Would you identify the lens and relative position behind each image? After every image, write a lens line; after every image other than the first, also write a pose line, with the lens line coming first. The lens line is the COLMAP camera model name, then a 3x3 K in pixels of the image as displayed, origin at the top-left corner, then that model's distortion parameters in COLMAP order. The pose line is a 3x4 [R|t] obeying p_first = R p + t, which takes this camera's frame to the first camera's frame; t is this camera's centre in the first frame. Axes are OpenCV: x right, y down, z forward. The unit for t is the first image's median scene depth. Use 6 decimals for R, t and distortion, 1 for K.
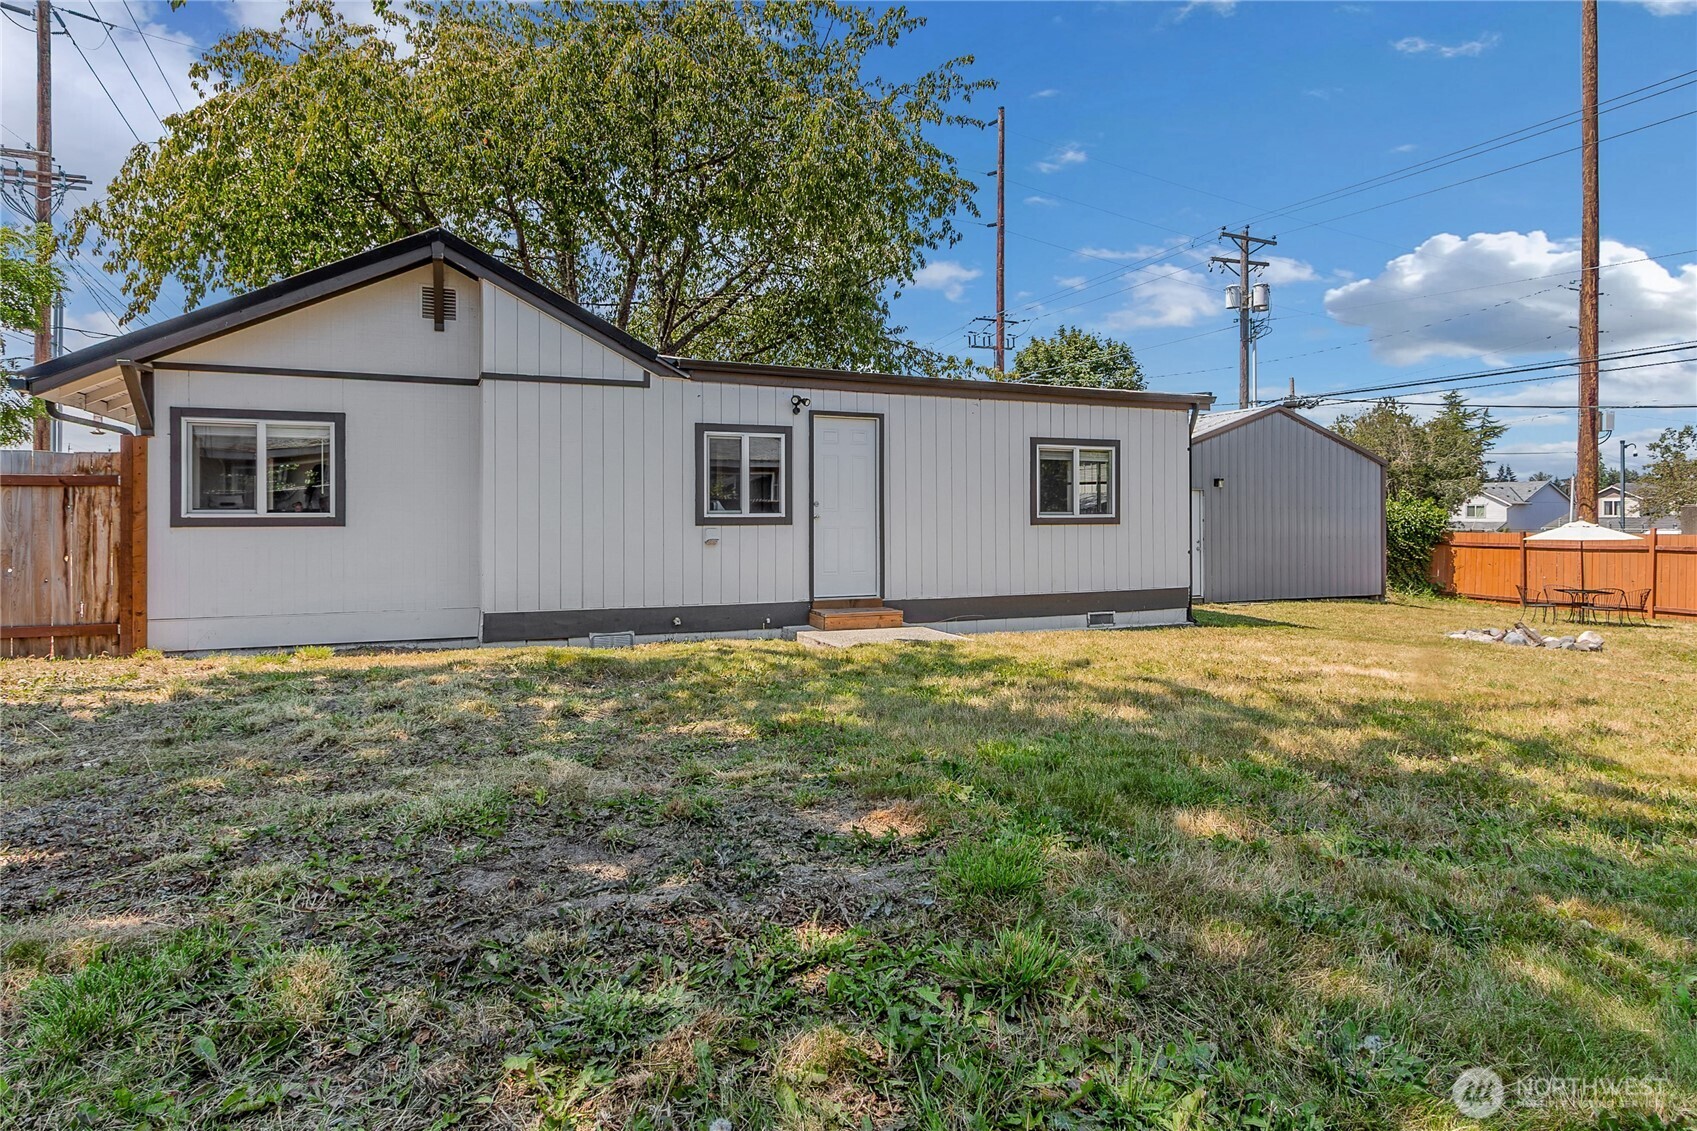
lens RADIAL K [[924.6, 0, 849.4], [0, 924.6, 520.6], [0, 0, 1]] dist [0.018430, 0.000069]
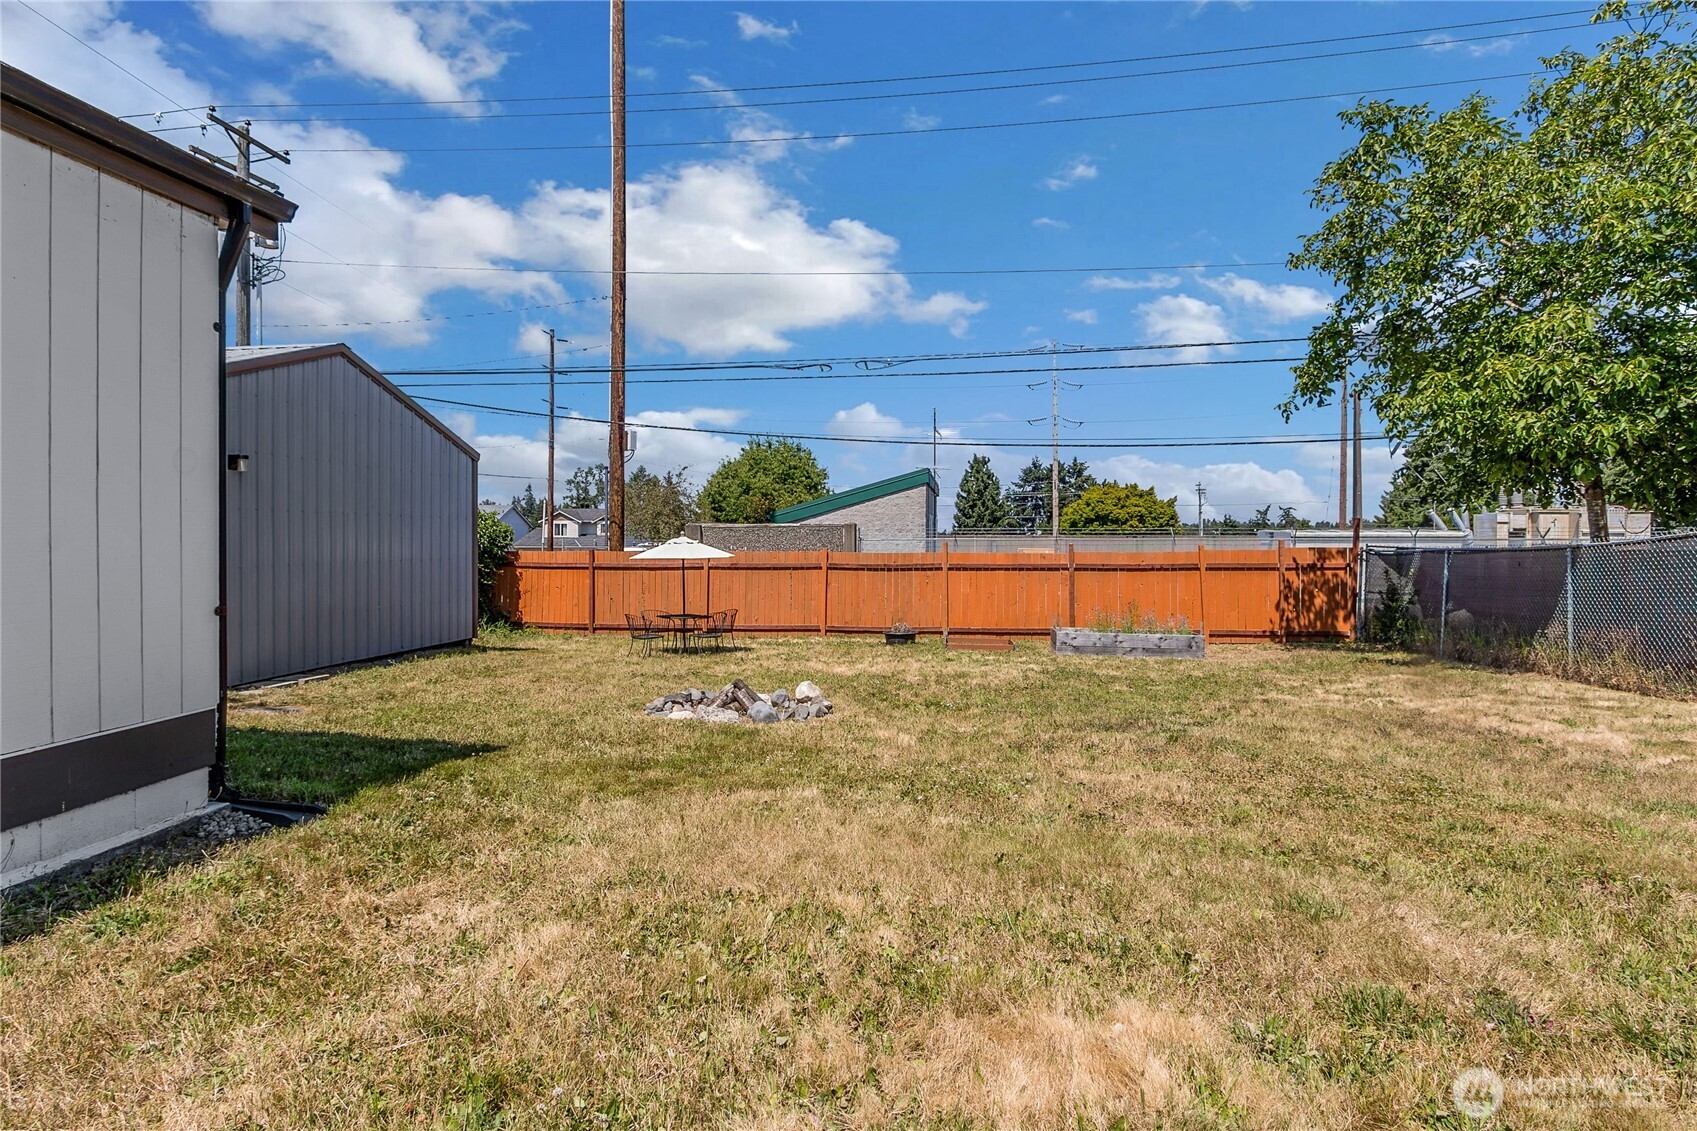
lens RADIAL K [[924.6, 0, 849.4], [0, 924.6, 520.6], [0, 0, 1]] dist [0.018430, 0.000069]
pose [[0.535195, 0.011181, 0.844655, 0.093583], [0.008978, 0.999781, -0.018923, 0.003326], [-0.844681, 0.017711, 0.534977, 0.292999]]
